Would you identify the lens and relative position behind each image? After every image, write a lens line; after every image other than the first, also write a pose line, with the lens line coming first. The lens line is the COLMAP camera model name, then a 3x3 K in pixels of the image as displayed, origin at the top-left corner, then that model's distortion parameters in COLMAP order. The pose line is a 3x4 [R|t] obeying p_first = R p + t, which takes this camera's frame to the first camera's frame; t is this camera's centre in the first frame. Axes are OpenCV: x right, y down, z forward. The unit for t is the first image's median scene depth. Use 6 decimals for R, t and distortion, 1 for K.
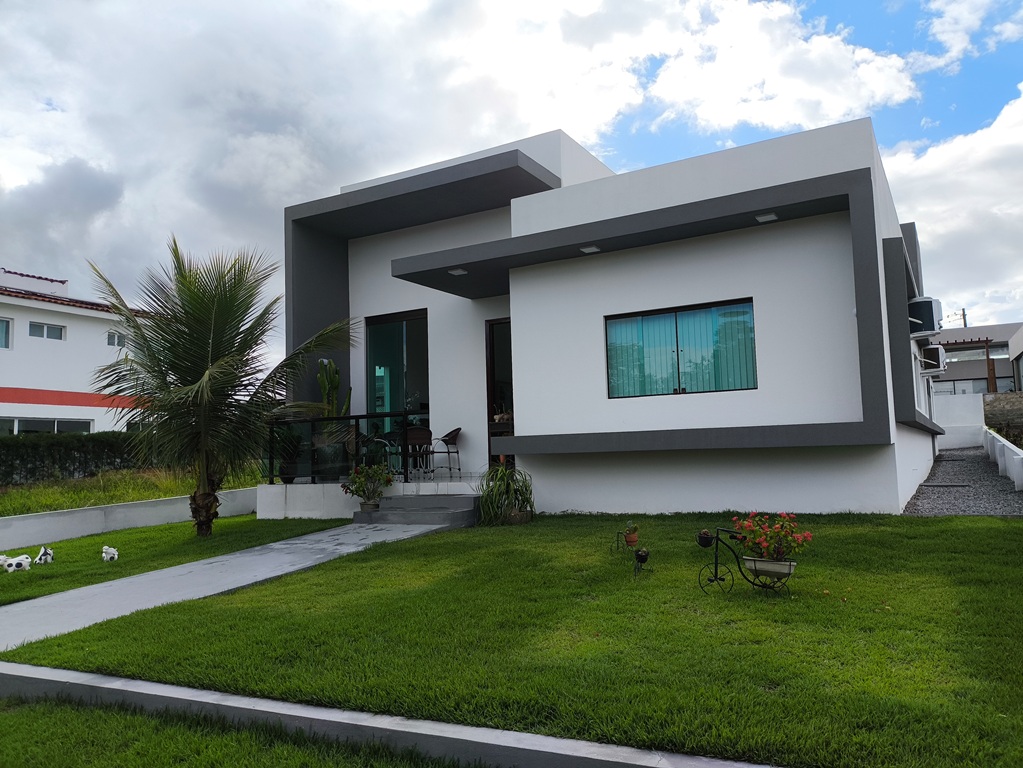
lens RADIAL K [[749.6, 0, 511.5], [0, 749.6, 384.0], [0, 0, 1]] dist [-0.002492, -0.000603]
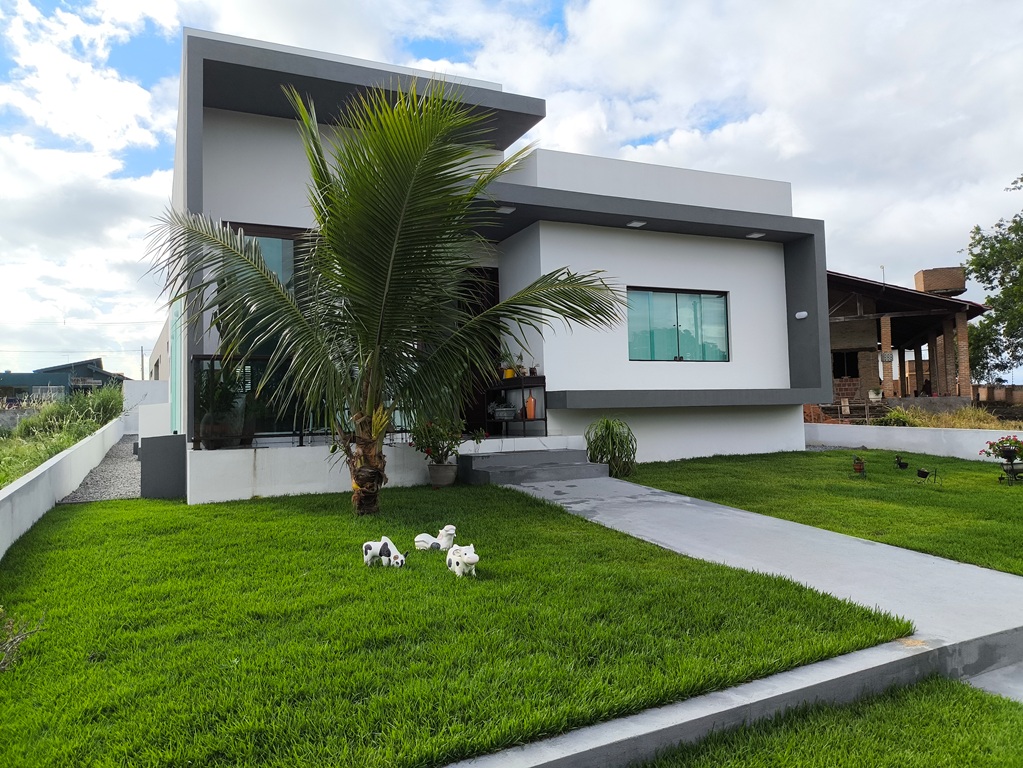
lens RADIAL K [[749.6, 0, 511.5], [0, 749.6, 384.0], [0, 0, 1]] dist [-0.002492, -0.000603]
pose [[0.572649, 0.050659, 0.818234, -0.908737], [-0.072325, 0.997319, -0.011130, 0.082099], [-0.816604, -0.052805, 0.574778, 0.520106]]
